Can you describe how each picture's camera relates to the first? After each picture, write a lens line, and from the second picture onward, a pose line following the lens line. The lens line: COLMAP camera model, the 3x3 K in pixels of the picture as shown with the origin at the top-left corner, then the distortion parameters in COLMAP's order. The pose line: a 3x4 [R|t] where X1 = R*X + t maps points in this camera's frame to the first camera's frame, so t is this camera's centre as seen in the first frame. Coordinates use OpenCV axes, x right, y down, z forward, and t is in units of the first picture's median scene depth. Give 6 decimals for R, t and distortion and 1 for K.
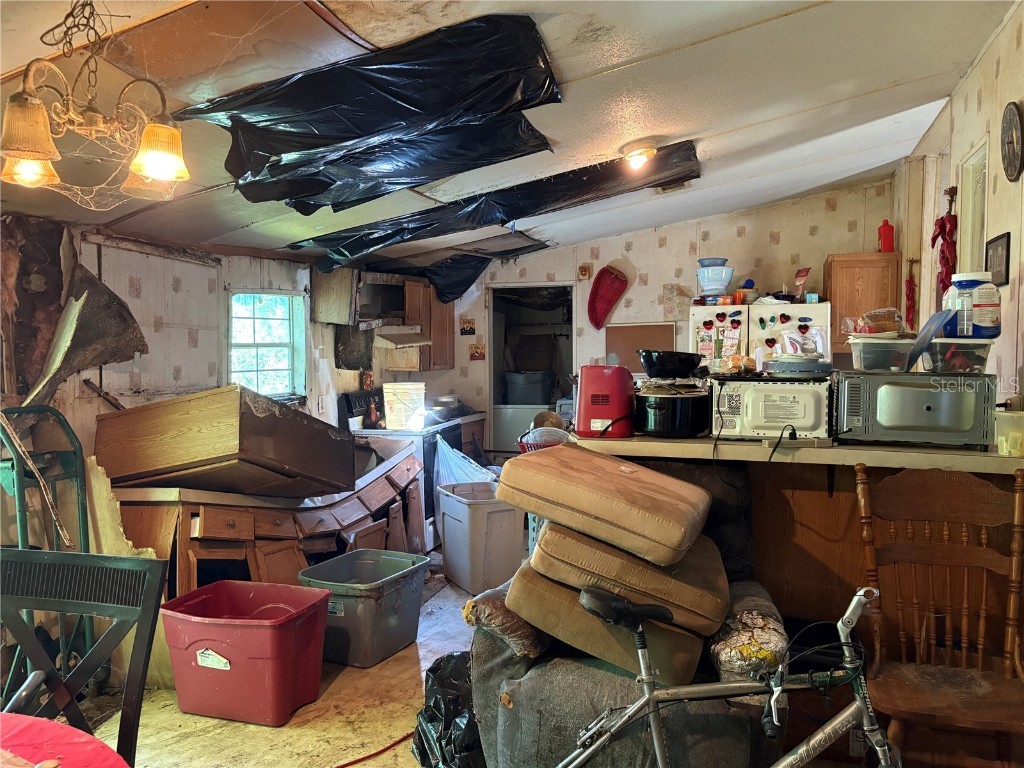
lens RADIAL K [[777.9, 0, 507.4], [0, 777.9, 388.5], [0, 0, 1]] dist [0.055307, -0.064877]
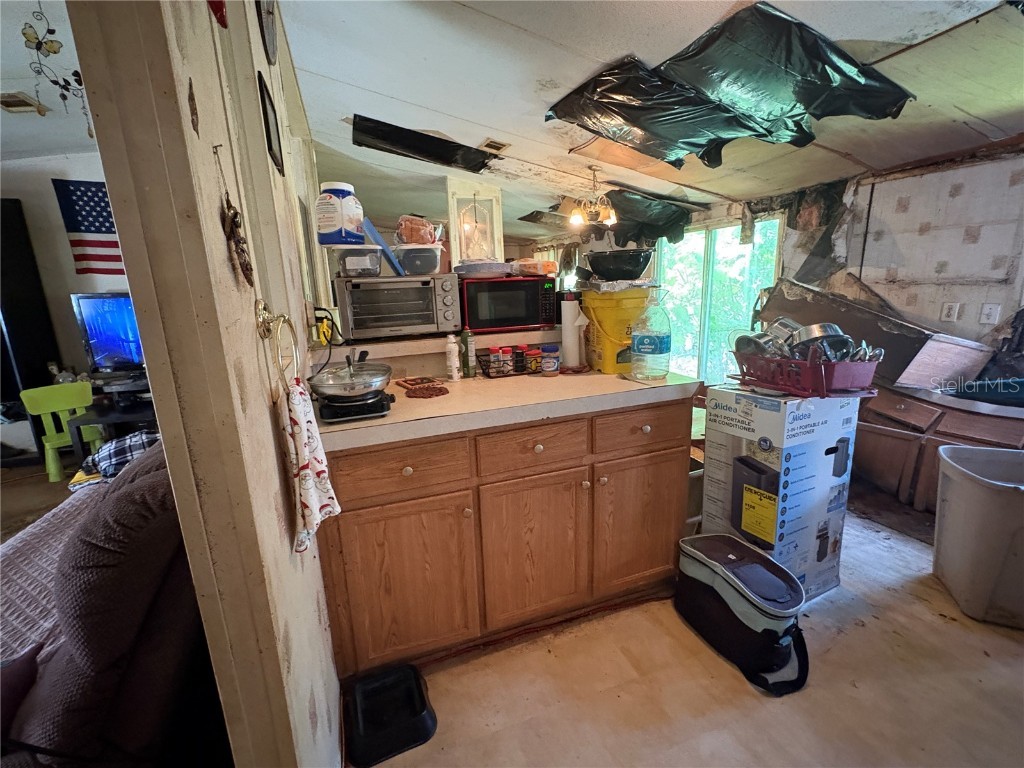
lens RADIAL K [[443.2, 0, 511.5], [0, 443.2, 385.4], [0, 0, 1]] dist [0.001074, -0.000669]
pose [[-0.784922, 0.163060, -0.597753, 0.439596], [0.005444, 0.966527, 0.256508, -0.017718], [0.619570, 0.198085, -0.759536, 0.904032]]
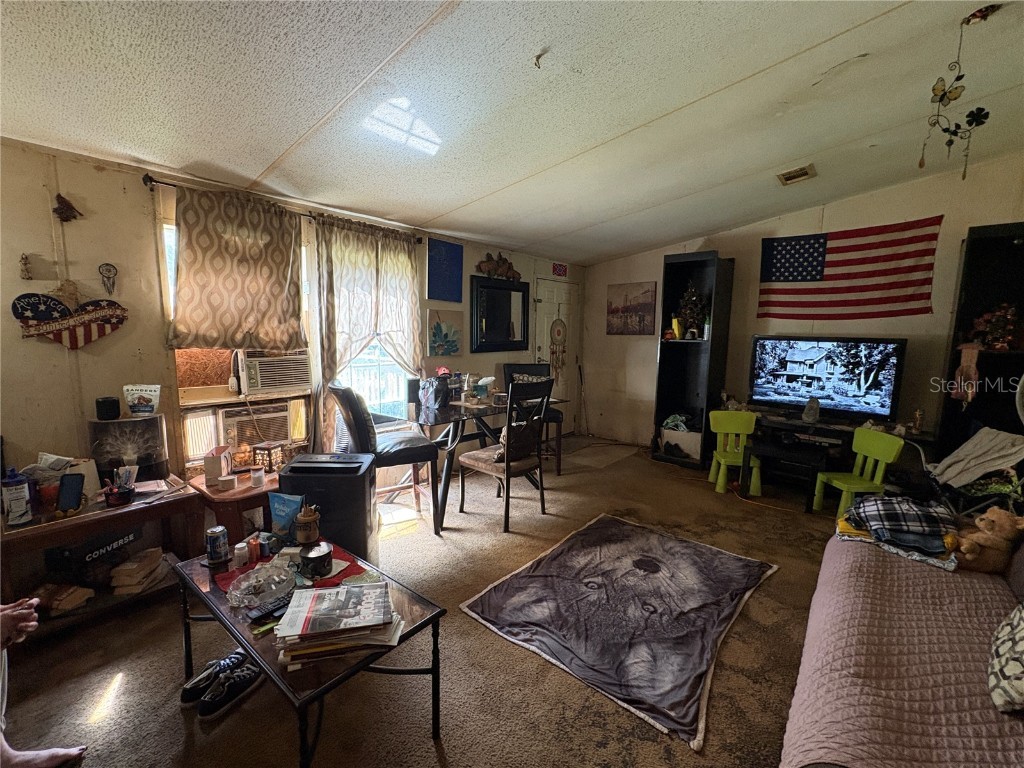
lens RADIAL K [[443.2, 0, 513.6], [0, 443.2, 385.9], [0, 0, 1]] dist [0.001074, -0.000669]
pose [[-0.929145, -0.064018, 0.364131, 0.646402], [-0.001323, 0.985464, 0.169879, -0.026476], [-0.369713, 0.157360, -0.915724, 0.827430]]
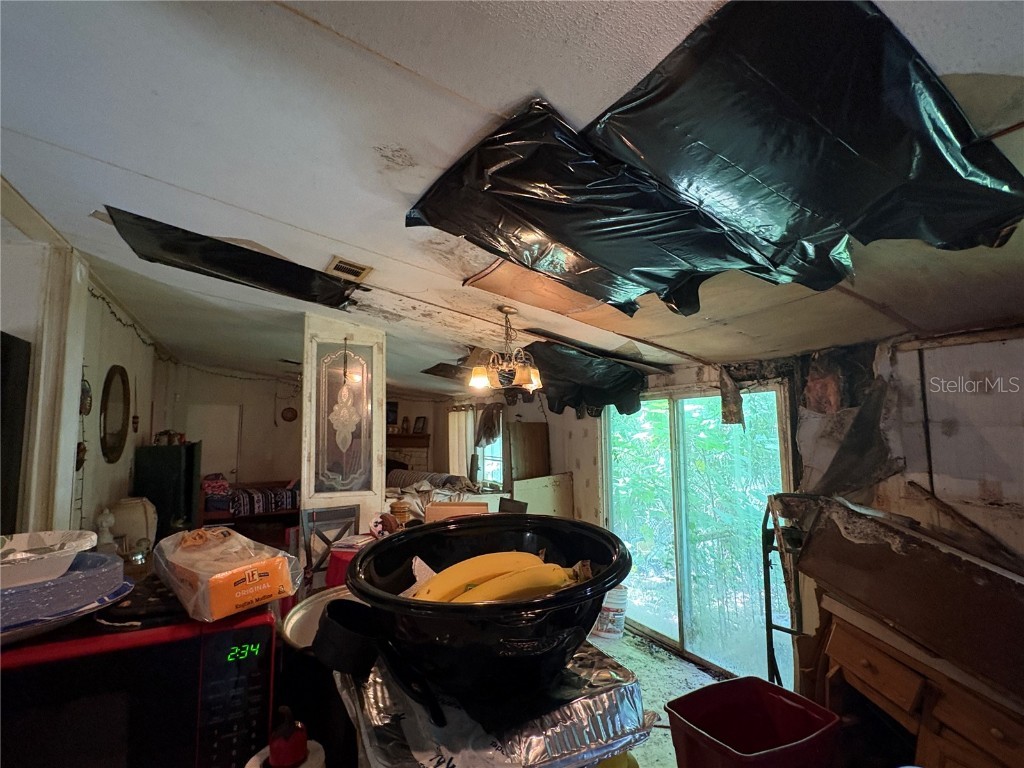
lens RADIAL K [[498.0, 0, 511.2], [0, 498.0, 384.0], [0, 0, 1]] dist [0.001382, -0.001291]
pose [[-0.699233, -0.061800, -0.712218, 0.214713], [-0.019949, 0.997555, -0.066974, -0.058426], [0.714616, -0.032623, -0.698756, 0.743530]]
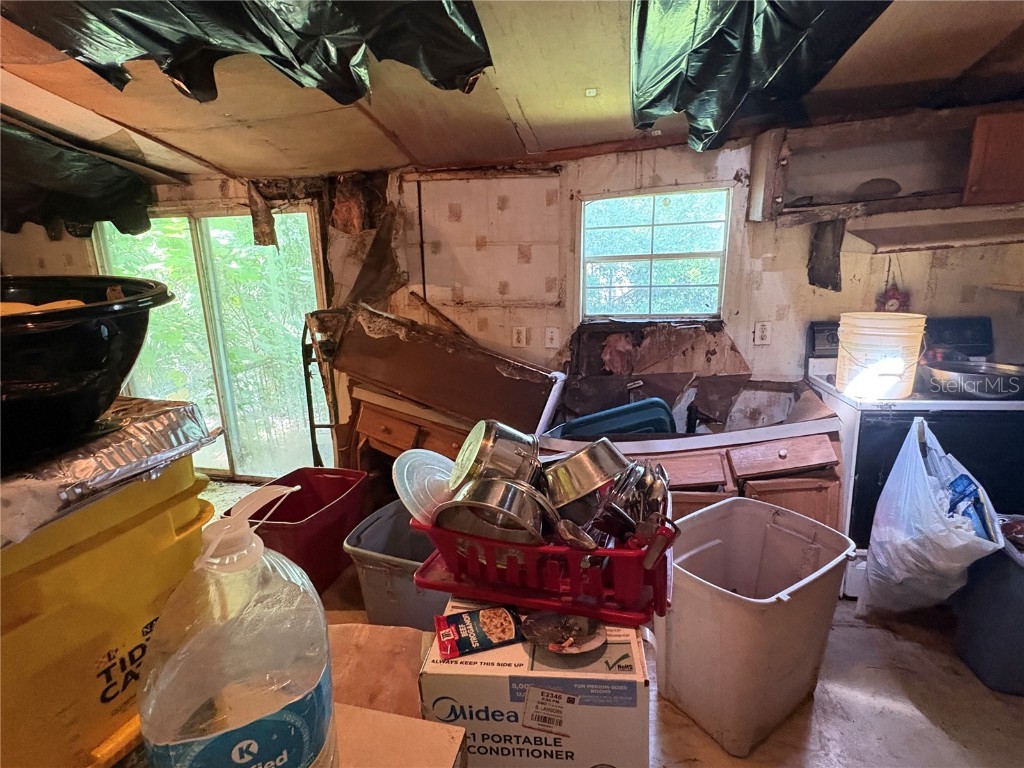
lens RADIAL K [[498.0, 0, 512.4], [0, 498.0, 383.9], [0, 0, 1]] dist [0.001382, -0.001291]
pose [[0.092629, 0.226660, -0.969559, 0.225618], [-0.023793, 0.973971, 0.225419, -0.036375], [0.995416, 0.002188, 0.095610, 0.744497]]
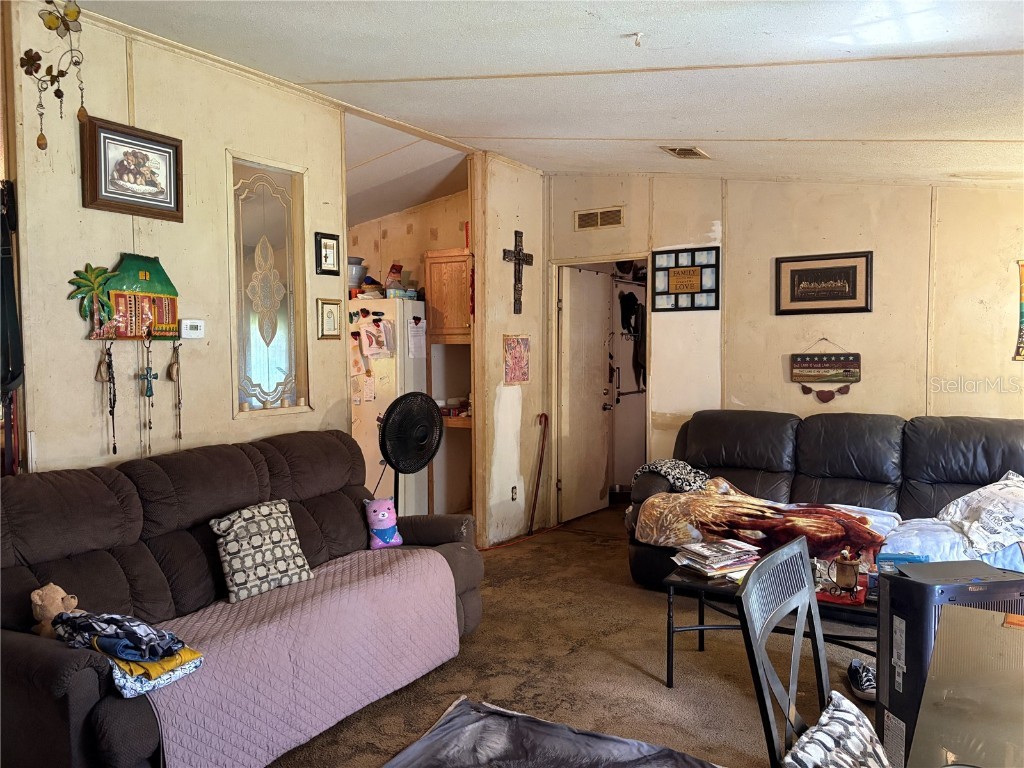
lens RADIAL K [[777.9, 0, 516.7], [0, 777.9, 386.3], [0, 0, 1]] dist [0.055307, -0.064877]
pose [[0.970702, 0.004289, -0.240246, 0.805786], [-0.000898, 0.999898, 0.014221, -0.004730], [0.240283, -0.013589, 0.970608, 0.016108]]
